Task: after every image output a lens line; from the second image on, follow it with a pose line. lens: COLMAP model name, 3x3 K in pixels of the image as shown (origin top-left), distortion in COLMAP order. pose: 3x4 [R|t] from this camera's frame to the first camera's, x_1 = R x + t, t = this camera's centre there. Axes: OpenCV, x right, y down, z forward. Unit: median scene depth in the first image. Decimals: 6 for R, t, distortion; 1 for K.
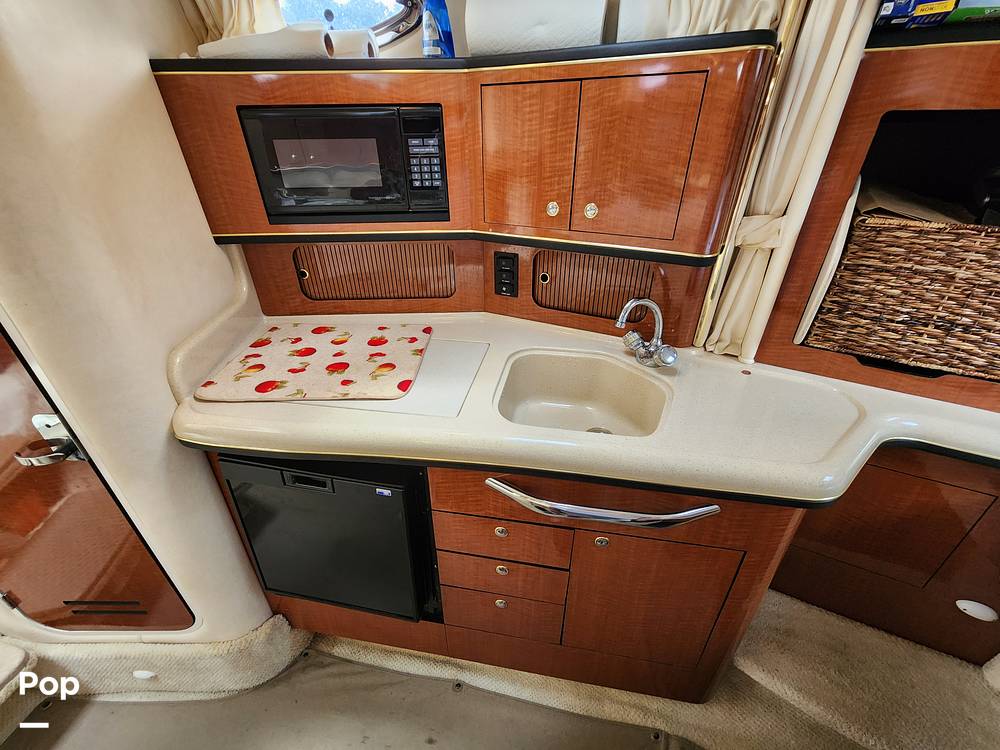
lens RADIAL K [[409.8, 0, 496.3], [0, 409.8, 376.6], [0, 0, 1]] dist [0.000551, -0.000950]
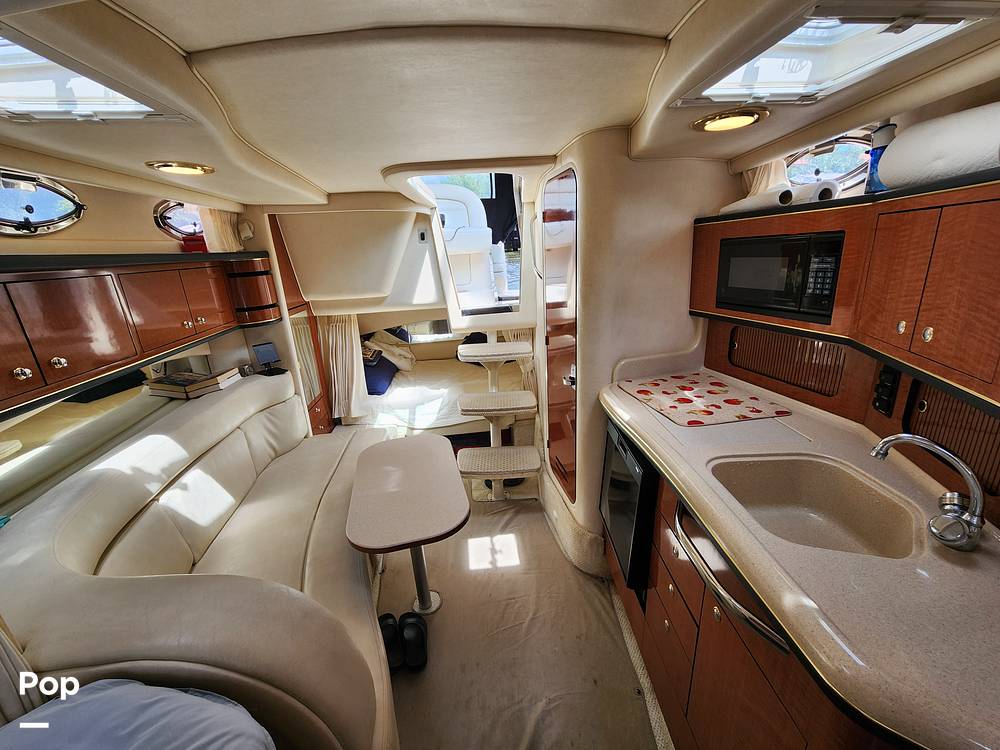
lens RADIAL K [[409.8, 0, 498.5], [0, 409.8, 379.0], [0, 0, 1]] dist [0.000551, -0.000950]
pose [[0.178152, 0.286114, -0.941489, 0.851521], [-0.456144, 0.871795, 0.178621, -0.047736], [0.871891, 0.397633, 0.285821, -0.030215]]
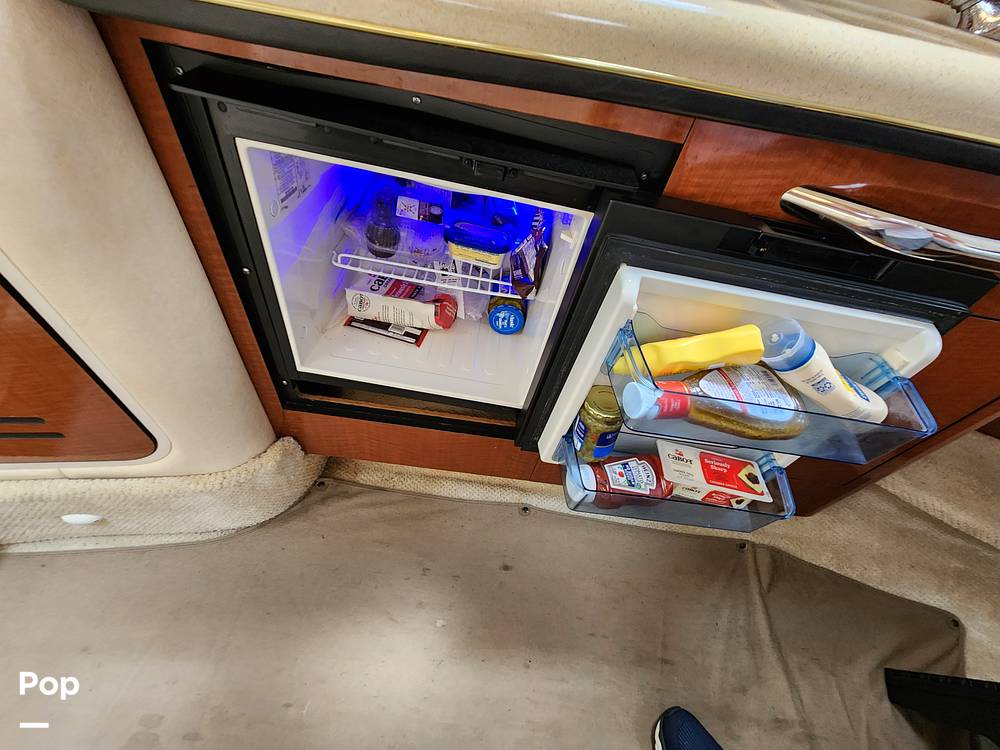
lens RADIAL K [[409.8, 0, 496.9], [0, 409.8, 375.4], [0, 0, 1]] dist [0.000551, -0.000950]
pose [[0.981639, 0.016563, 0.190029, -0.396805], [-0.083239, 0.933561, 0.348618, 0.268368], [-0.171629, -0.358035, 0.917799, 0.431395]]
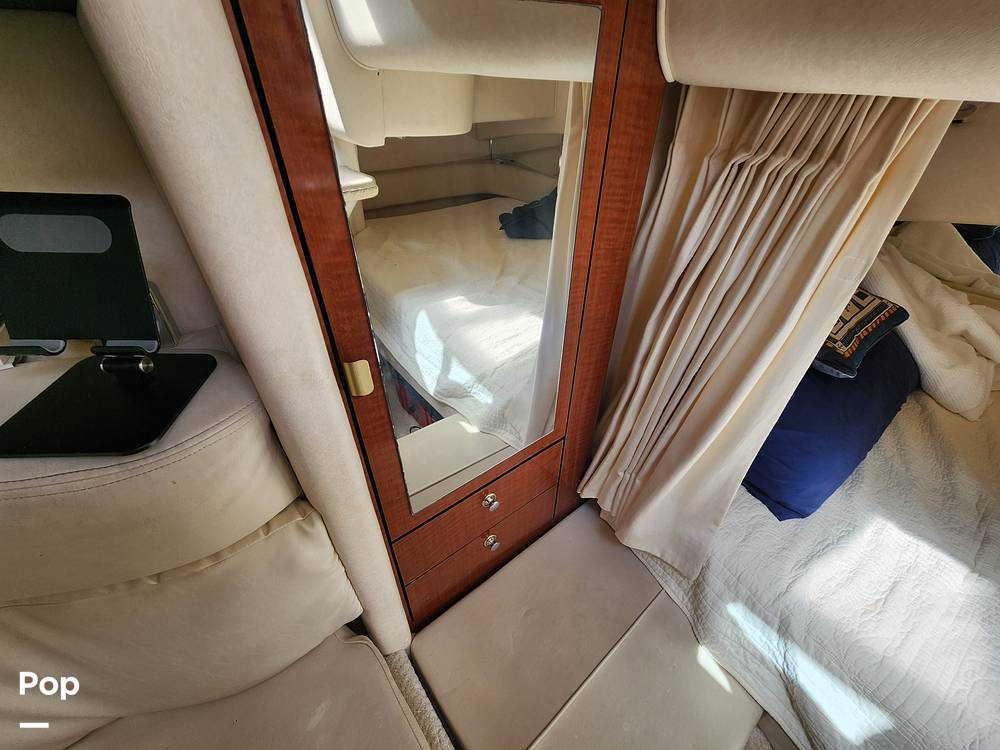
lens RADIAL K [[409.8, 0, 500.5], [0, 409.8, 372.4], [0, 0, 1]] dist [0.000551, -0.000950]
pose [[-0.734353, 0.407643, -0.542727, -1.646054], [-0.351788, 0.455237, 0.817927, 0.491327], [0.580492, 0.791572, -0.190901, -0.254079]]
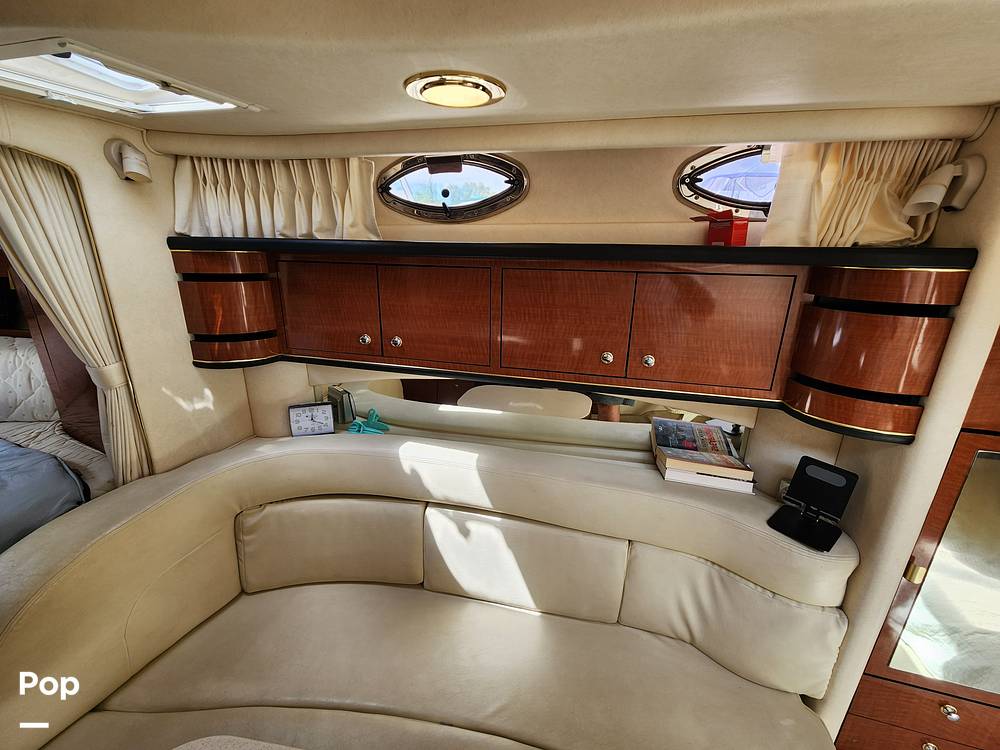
lens RADIAL K [[409.8, 0, 498.5], [0, 409.8, 378.1], [0, 0, 1]] dist [0.000551, -0.000950]
pose [[-0.977483, -0.084052, 0.193553, -1.015911], [0.090067, 0.663311, 0.742904, -0.136516], [-0.190829, 0.743609, -0.640804, 0.012681]]
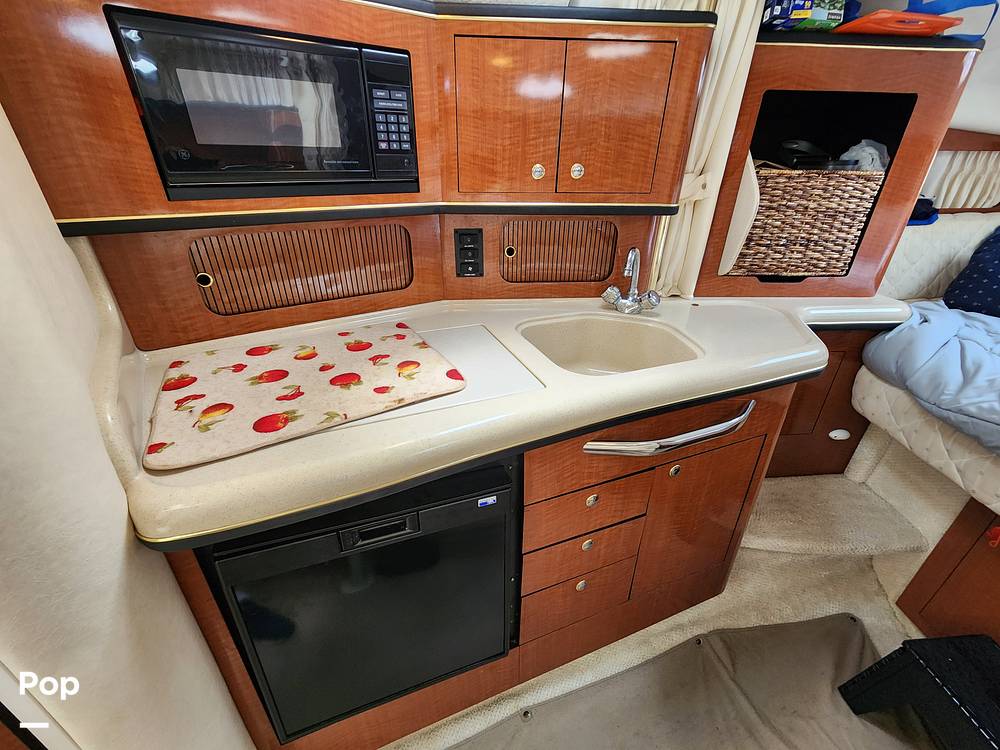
lens RADIAL K [[409.8, 0, 498.0], [0, 409.8, 377.4], [0, 0, 1]] dist [0.000551, -0.000950]
pose [[0.850840, -0.228282, 0.473243, -0.503084], [0.254443, 0.967046, 0.009019, 0.037232], [-0.459707, 0.112740, 0.880886, 0.214419]]
